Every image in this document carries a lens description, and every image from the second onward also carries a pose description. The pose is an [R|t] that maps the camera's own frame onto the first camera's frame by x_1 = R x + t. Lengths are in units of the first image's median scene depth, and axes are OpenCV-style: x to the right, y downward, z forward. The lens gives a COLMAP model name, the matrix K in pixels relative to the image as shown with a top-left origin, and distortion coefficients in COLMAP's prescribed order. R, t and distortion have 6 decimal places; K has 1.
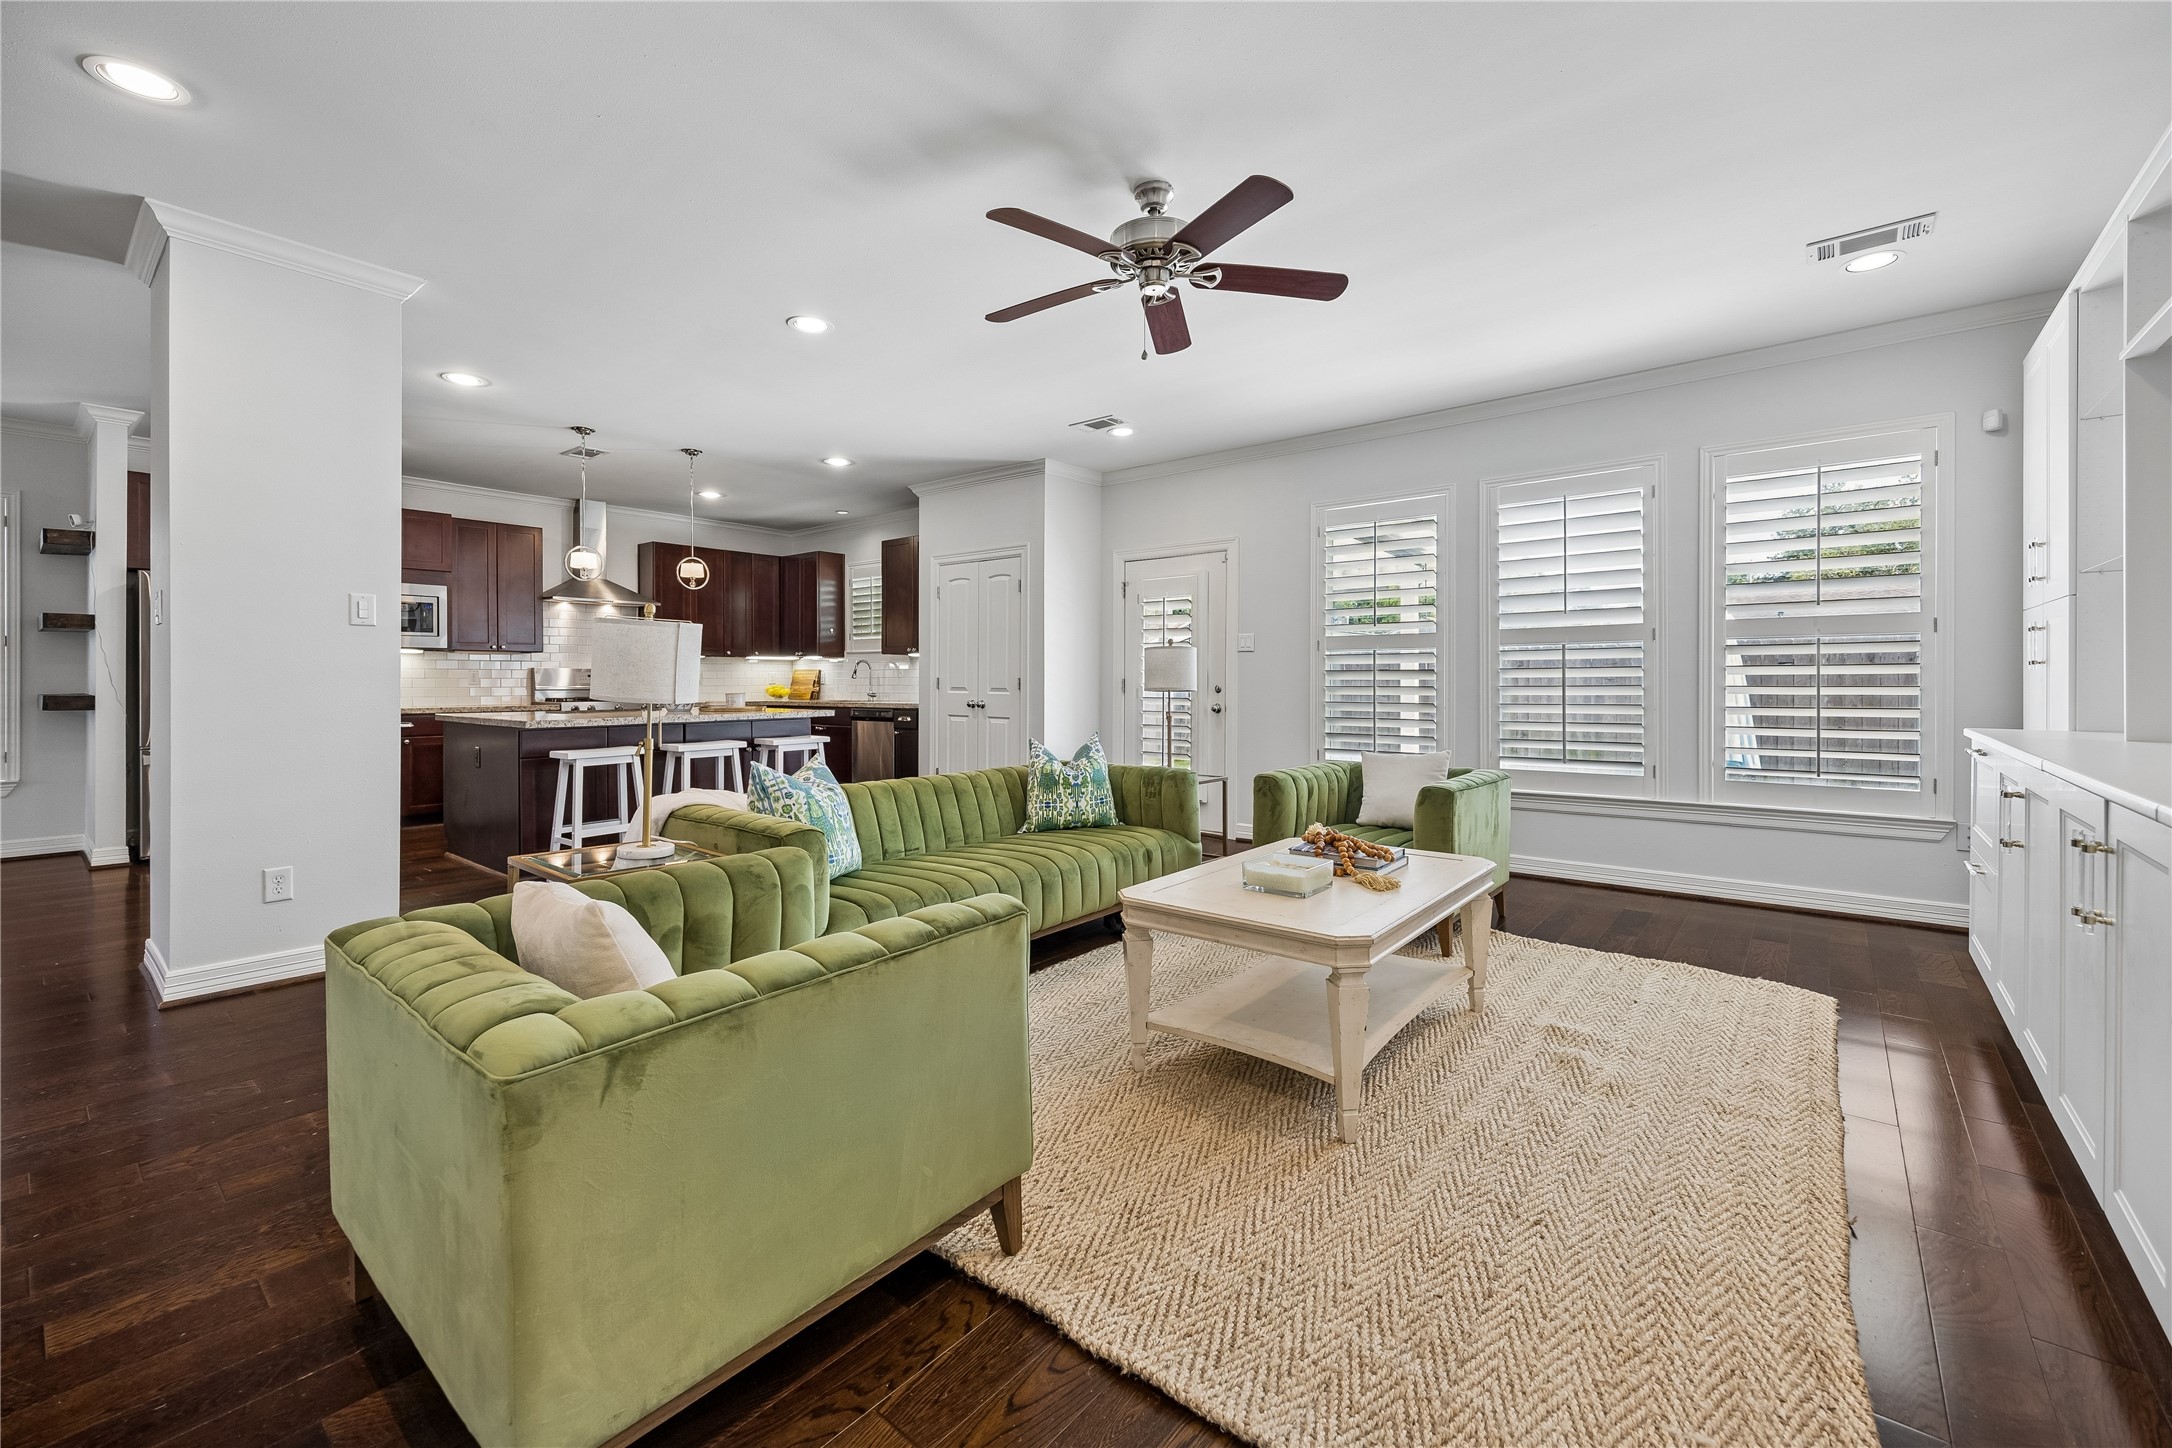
lens RADIAL K [[905.9, 0, 1091.8], [0, 905.9, 683.3], [0, 0, 1]] dist [0.000409, 0.000020]
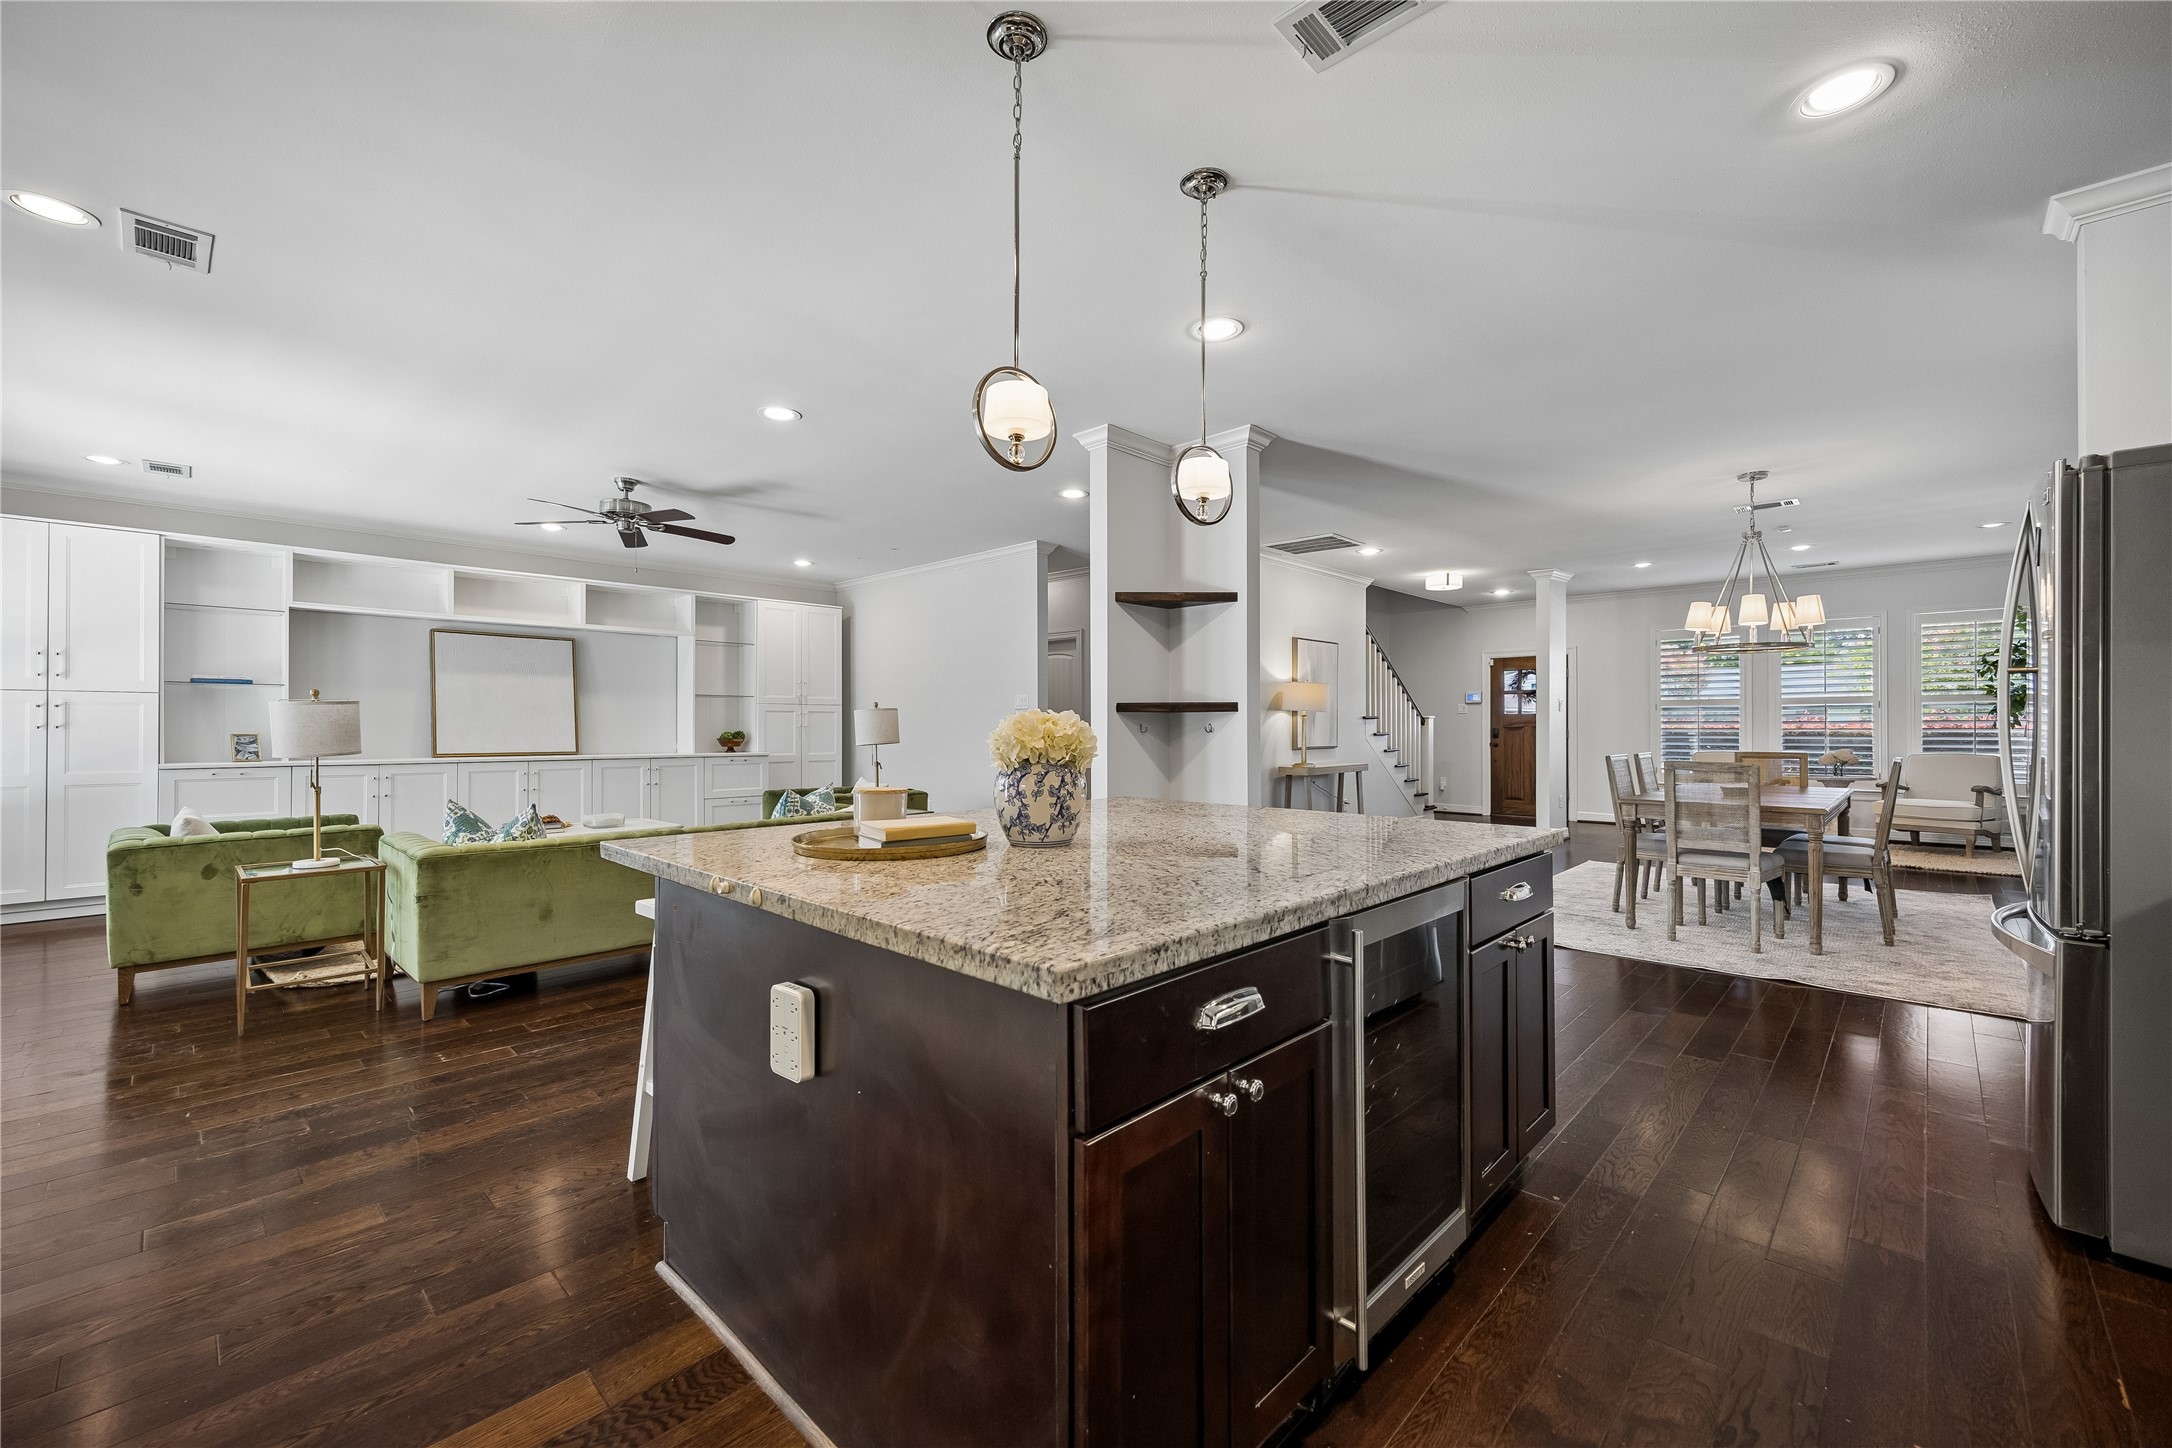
lens RADIAL K [[861.6, 0, 1086.0], [0, 861.6, 724.0], [0, 0, 1]] dist [0.000135, 0.000004]
pose [[-0.997681, 0.004110, 0.067936, -0.388295], [0.003974, 0.999990, -0.002141, -0.010585], [-0.067944, -0.001866, -0.997687, 1.051968]]
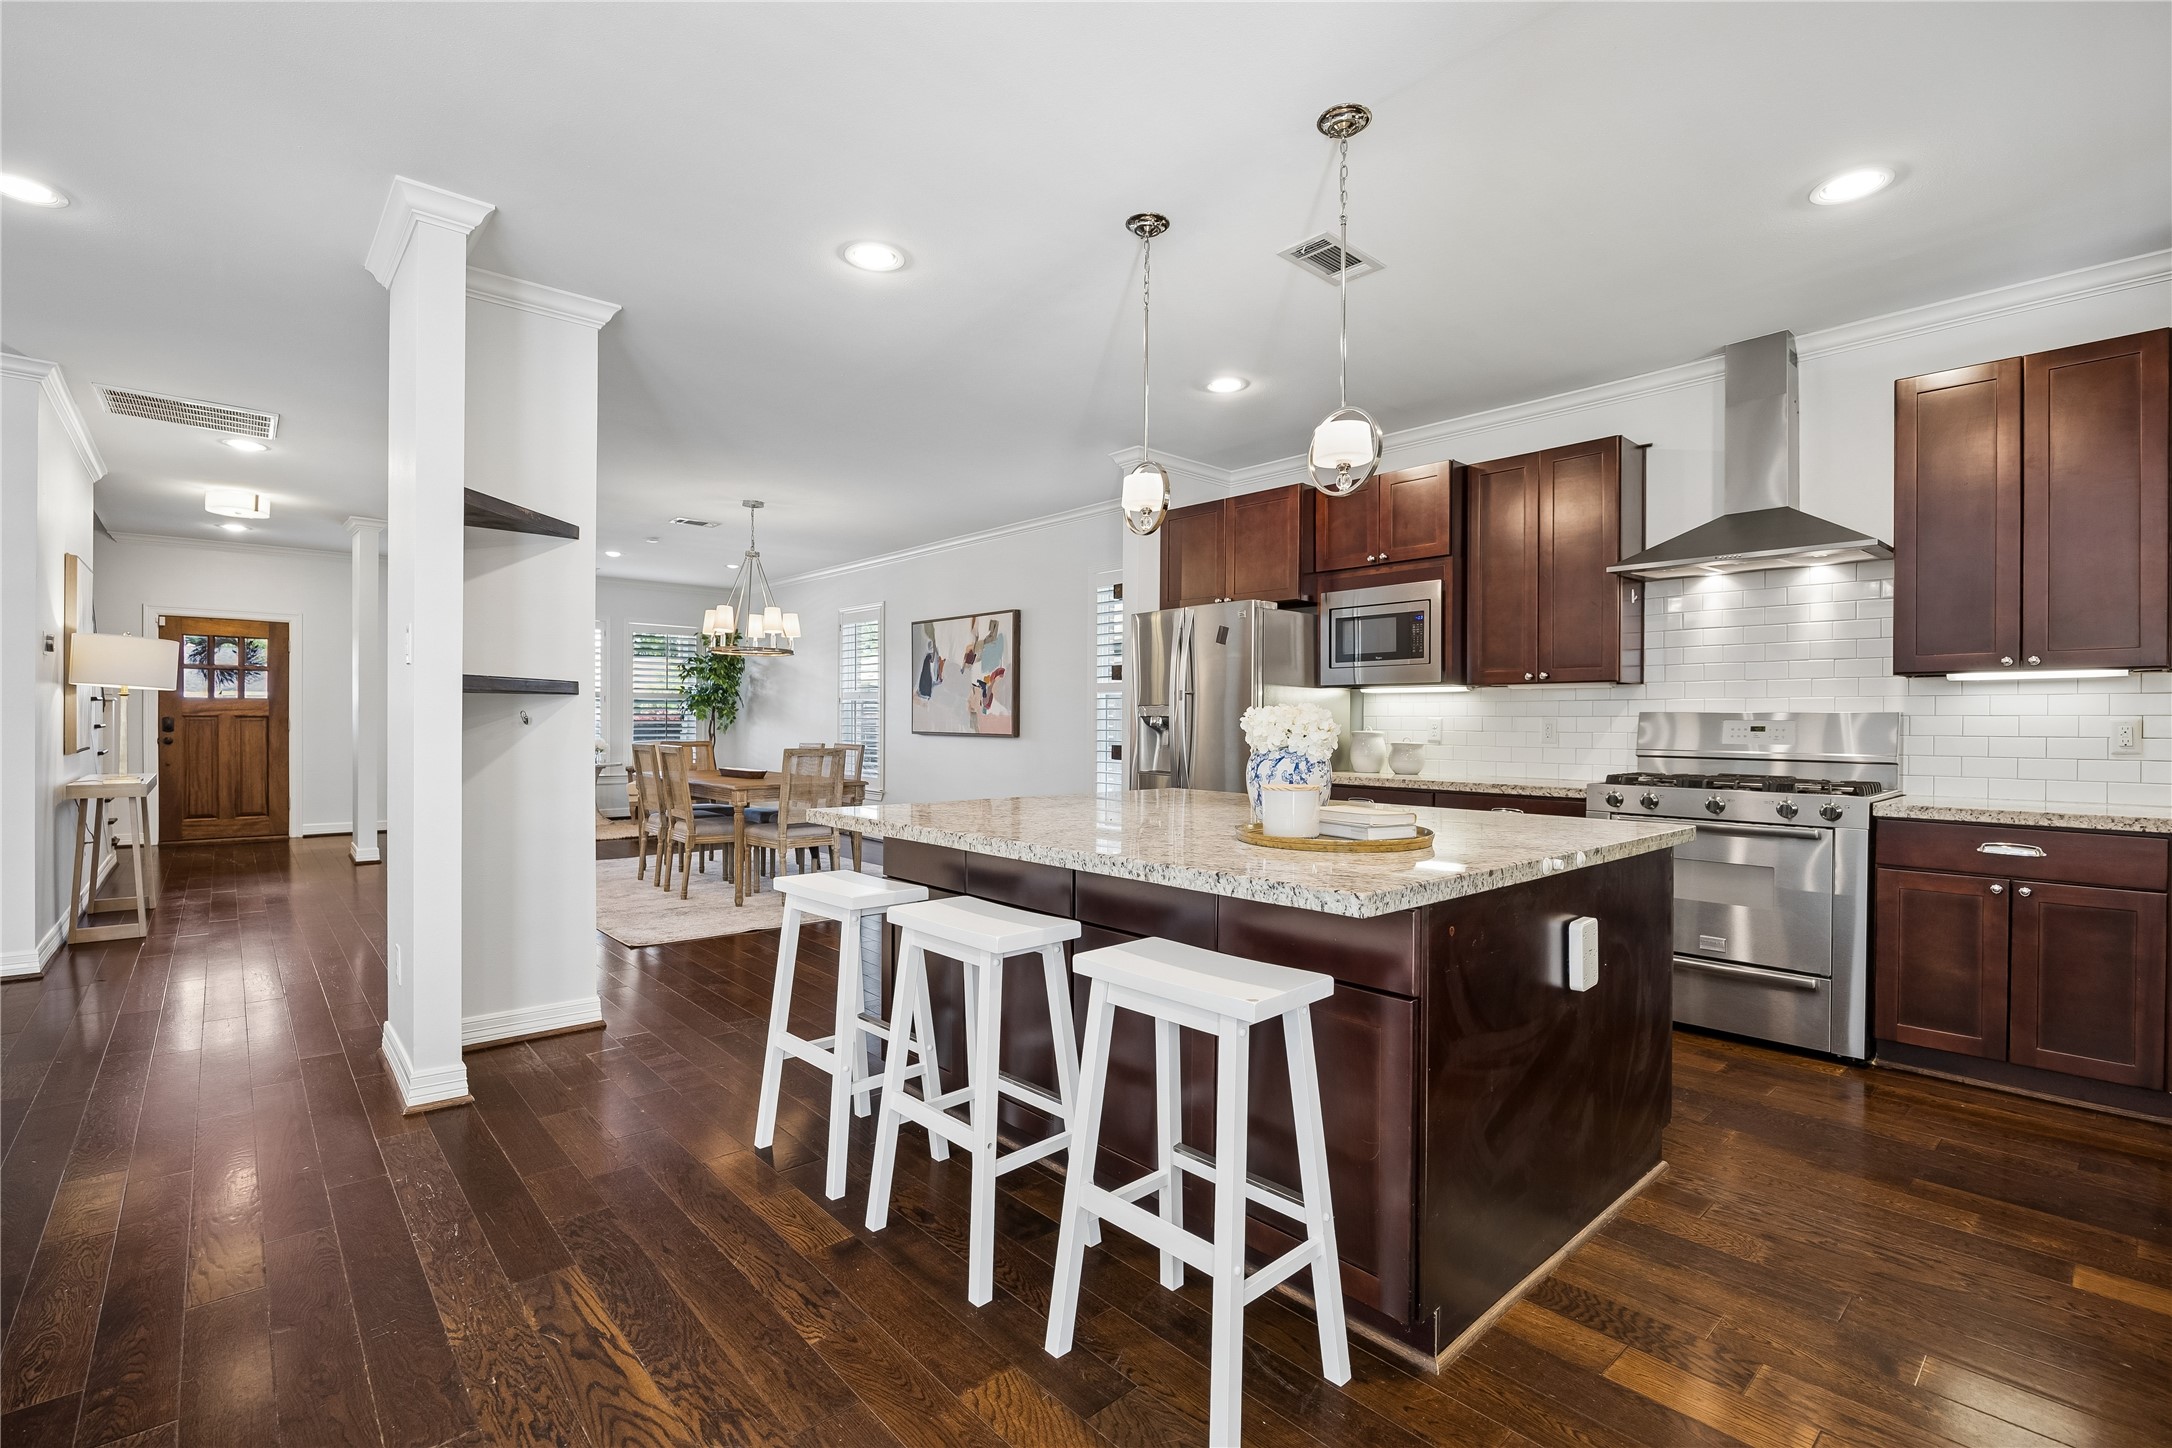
lens RADIAL K [[969.2, 0, 1086.0], [0, 969.2, 724.0], [0, 0, 1]] dist [-0.010265, -0.000018]
pose [[-0.149075, 0.003035, -0.988821, -0.030569], [-0.008797, 0.999952, 0.004396, -0.009791], [0.988787, 0.009354, -0.149041, 0.779553]]
